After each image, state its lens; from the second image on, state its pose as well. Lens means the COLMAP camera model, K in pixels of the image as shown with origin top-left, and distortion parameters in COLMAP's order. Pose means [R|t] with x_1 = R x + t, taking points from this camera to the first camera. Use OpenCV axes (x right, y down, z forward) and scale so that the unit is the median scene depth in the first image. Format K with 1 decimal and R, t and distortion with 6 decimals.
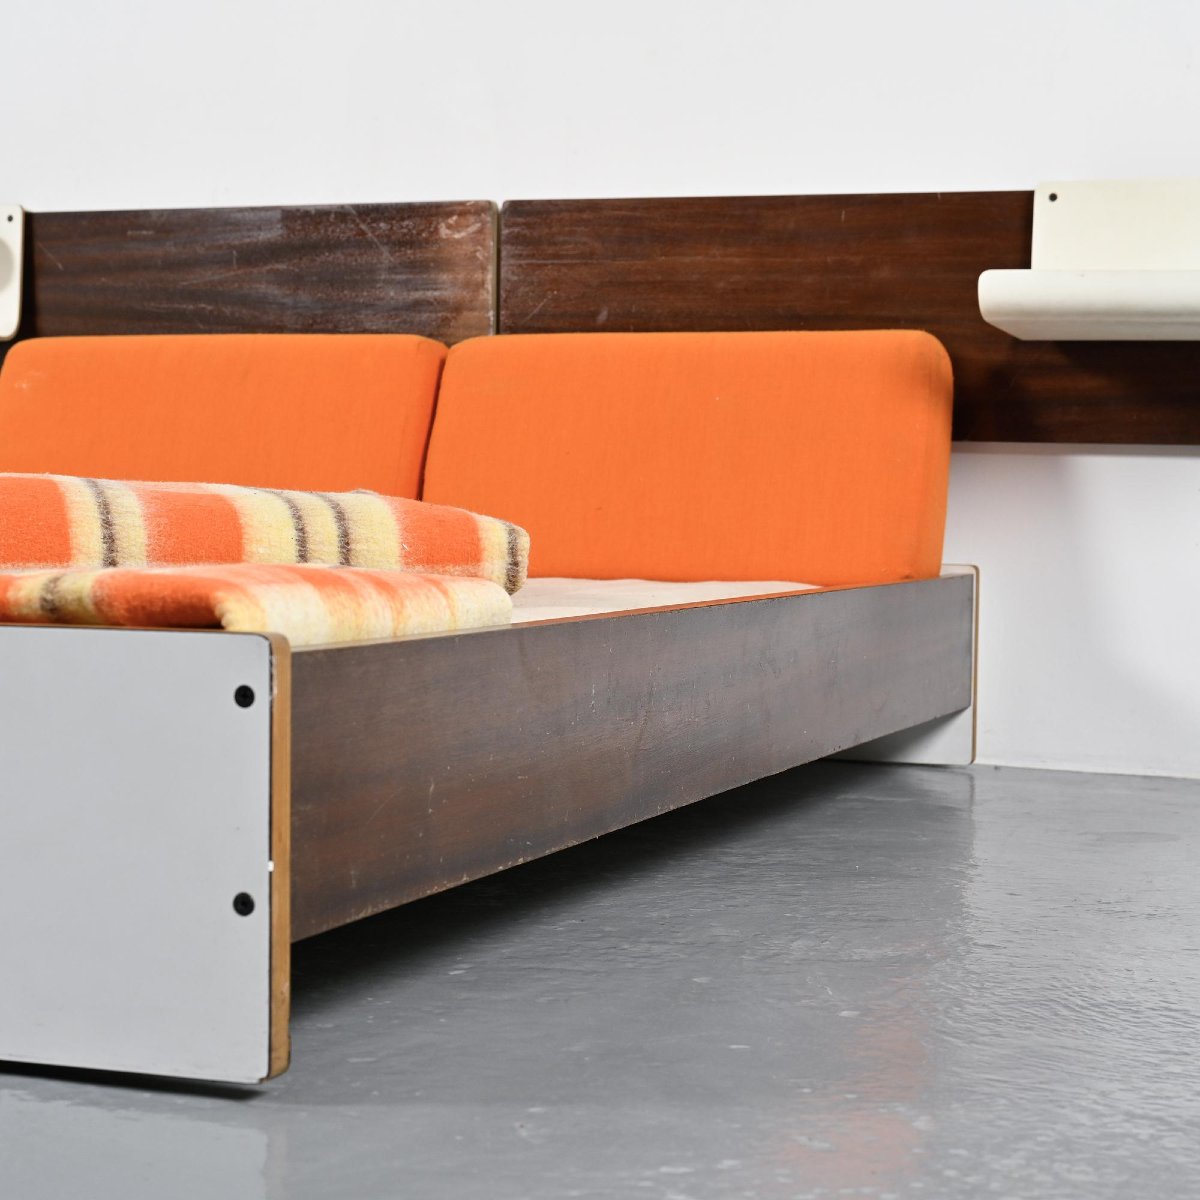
lens RADIAL K [[2644.0, 0, 608.3], [0, 2644.0, 597.3], [0, 0, 1]] dist [-0.022152, 0.000000]
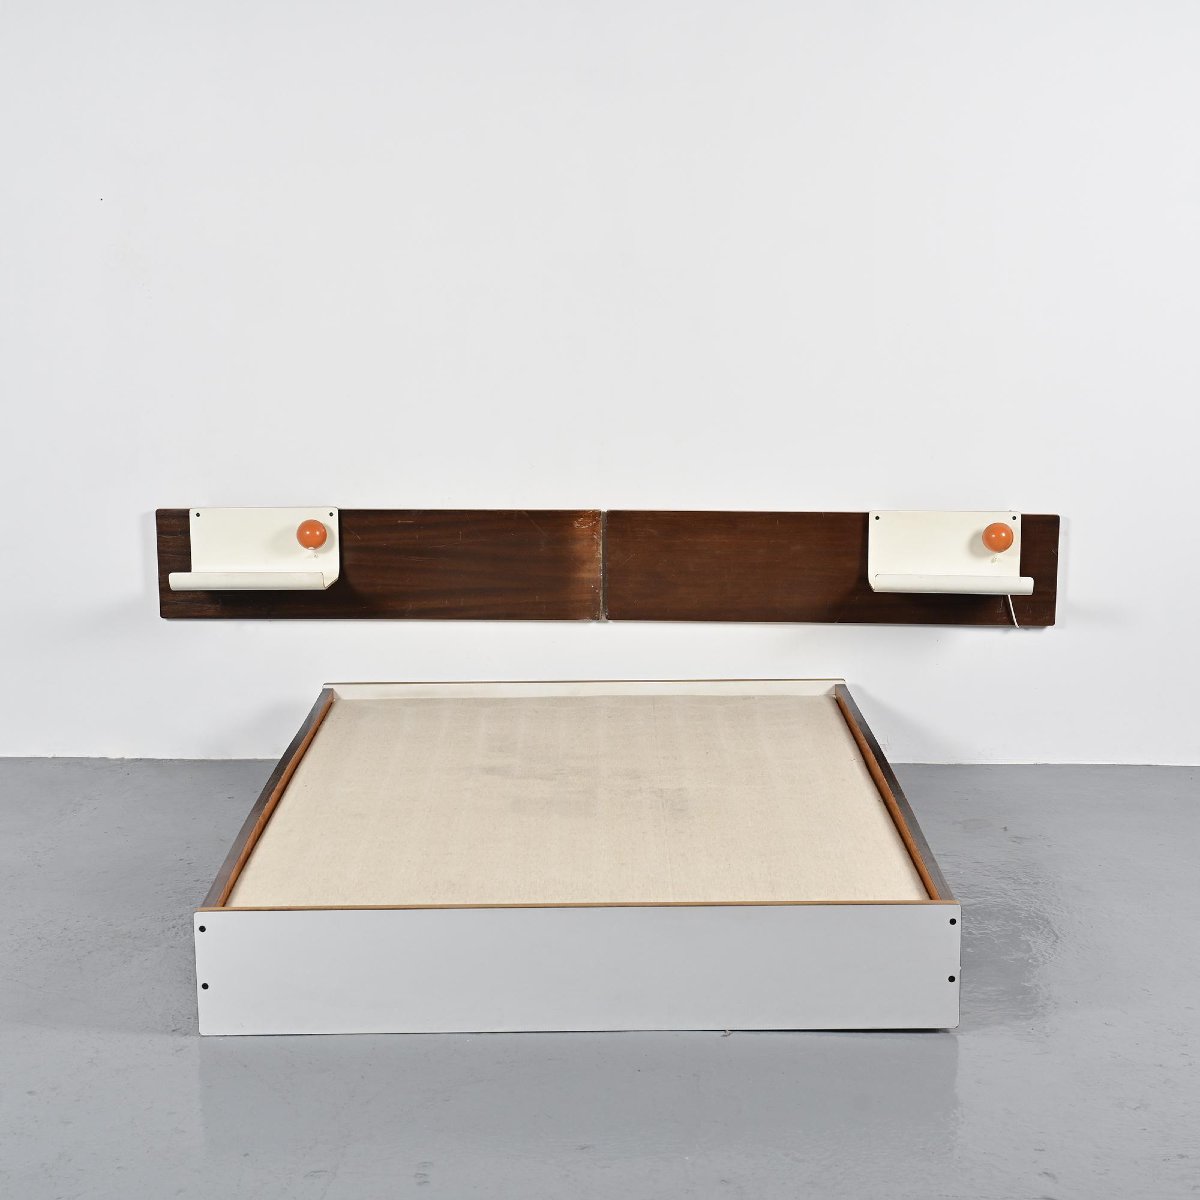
lens RADIAL K [[2144.9, 0, 597.3], [0, 2144.9, 596.4], [0, 0, 1]] dist [-0.040537, 0.000000]
pose [[0.943570, -0.080996, 0.321115, -0.591556], [0.033670, 0.988069, 0.150289, -0.336219], [-0.329456, -0.130996, 0.935039, -0.577494]]
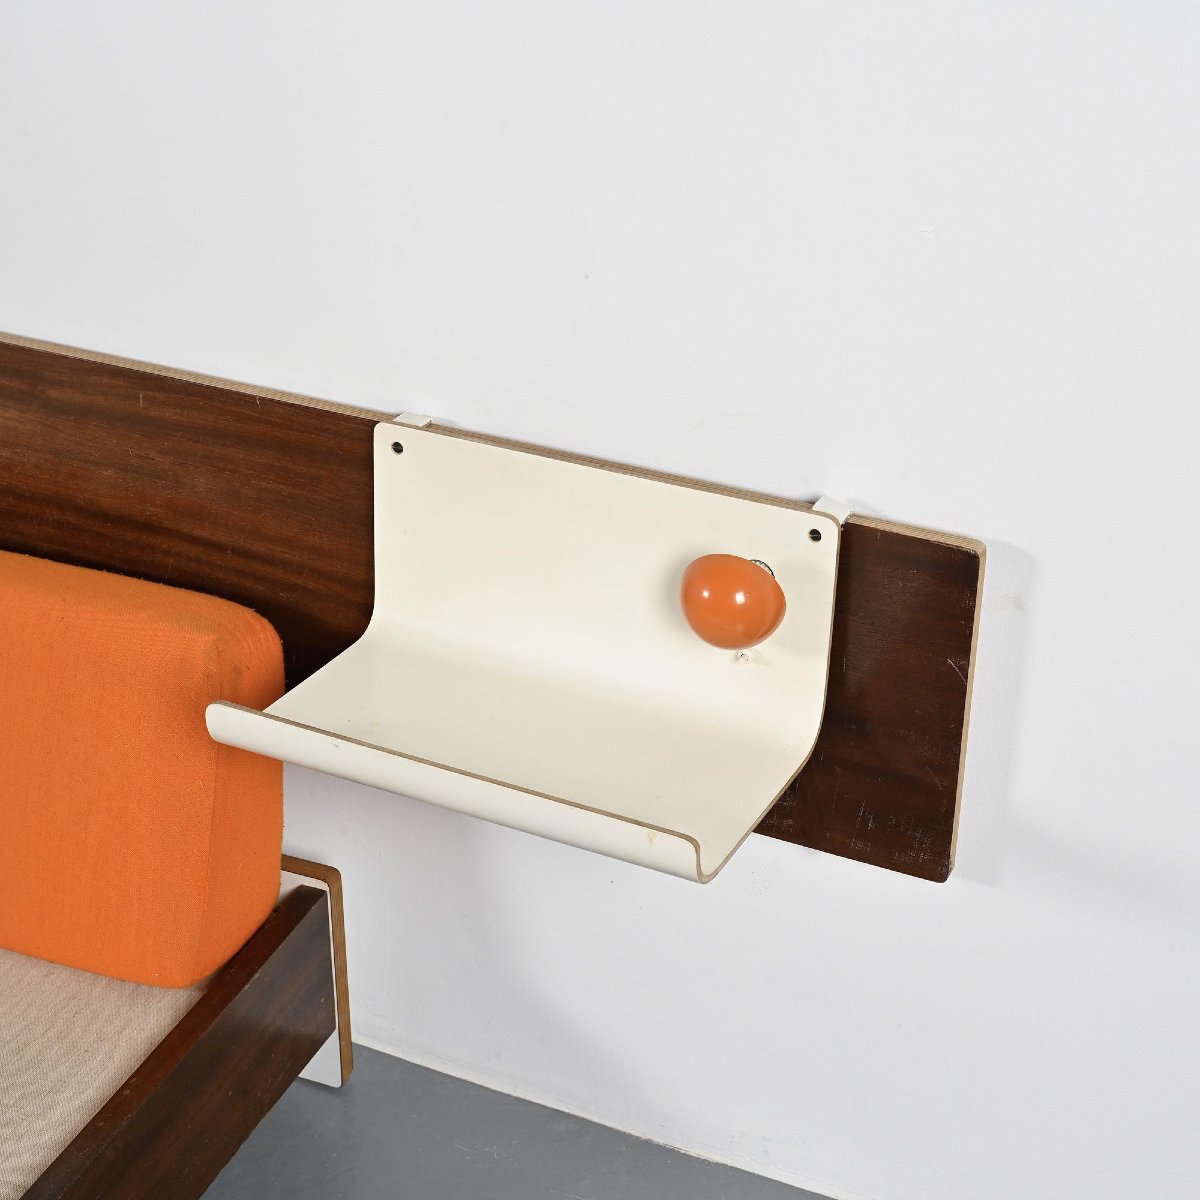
lens RADIAL K [[2277.9, 0, 599.9], [0, 2277.9, 600.4], [0, 0, 1]] dist [-0.002423, 0.000000]
pose [[0.997713, 0.018961, -0.064880, 0.238370], [0.011459, 0.898510, 0.438804, -0.343255], [0.066615, -0.438544, 0.896238, 0.419349]]
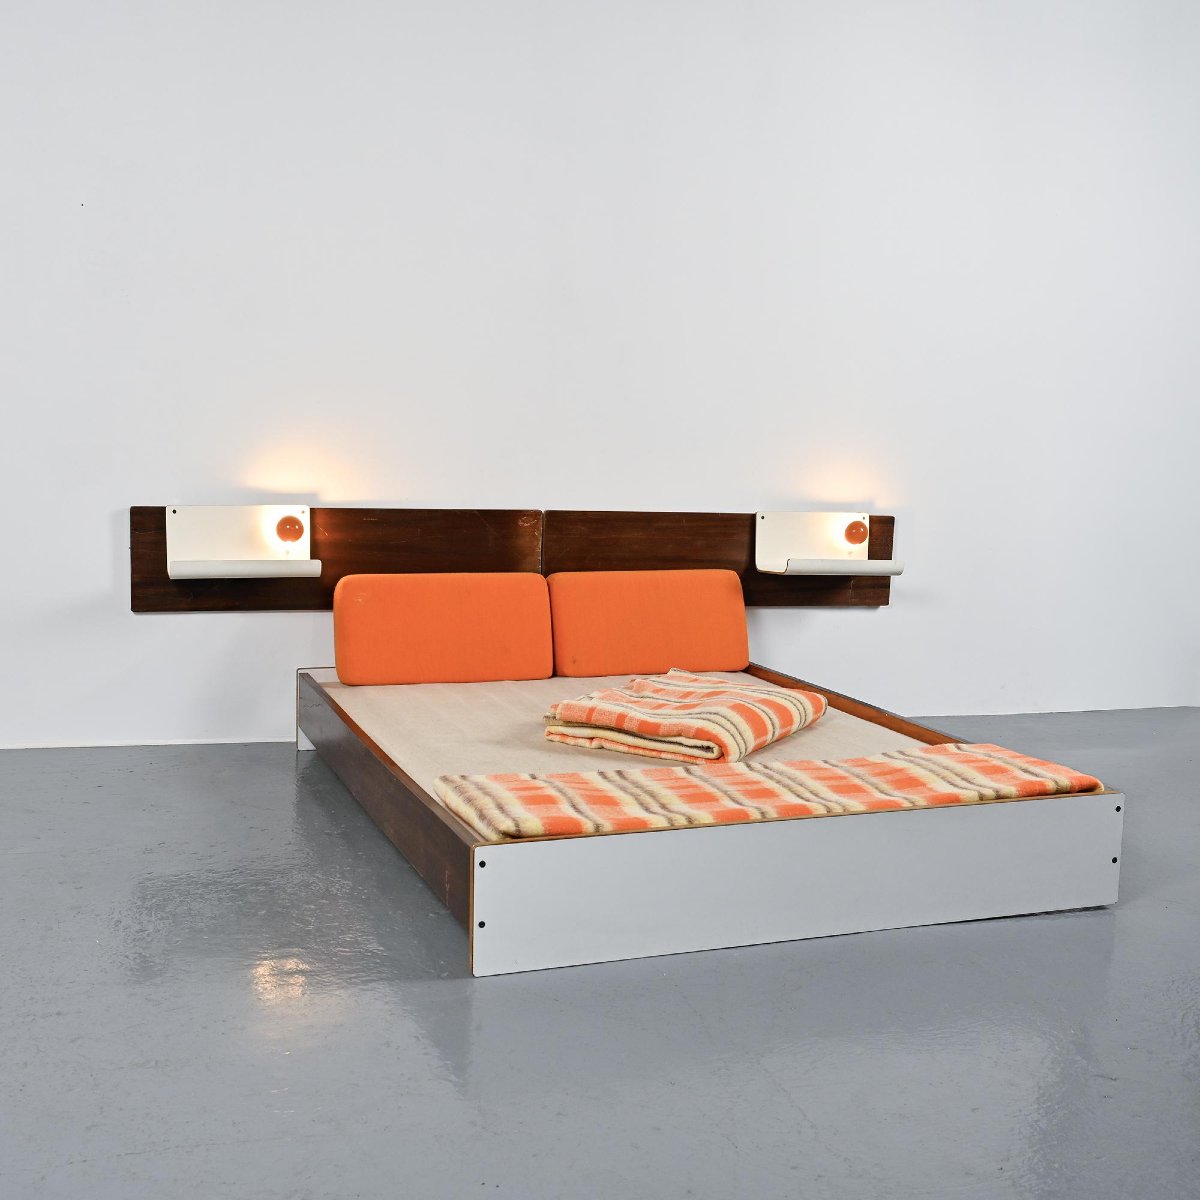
lens RADIAL K [[1536.3, 0, 607.1], [0, 1536.3, 602.7], [0, 0, 1]] dist [-0.009964, 0.000000]
pose [[0.765619, -0.074485, 0.638967, -0.885183], [0.009964, 0.994528, 0.103995, -0.210450], [-0.643217, -0.073254, 0.762172, -0.093245]]
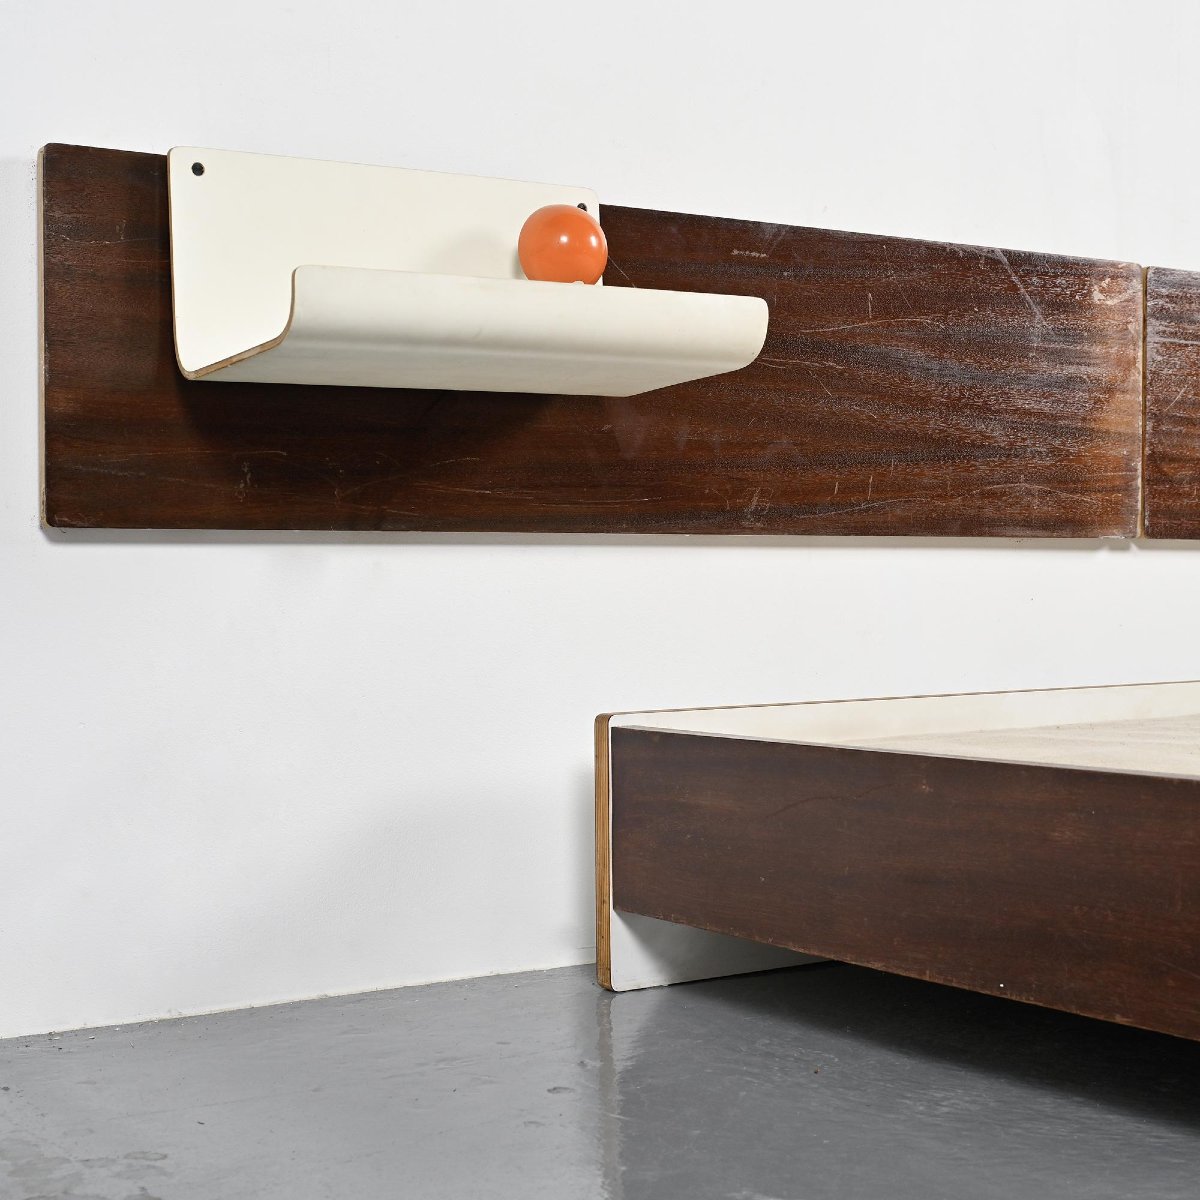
lens RADIAL K [[1989.8, 0, 597.3], [0, 1989.8, 600.6], [0, 0, 1]] dist [-0.064672, 0.000000]
pose [[0.602931, -0.034426, 0.797050, -0.660121], [0.045690, 0.998919, 0.008583, -0.055742], [-0.796484, 0.031243, 0.603852, 0.758723]]
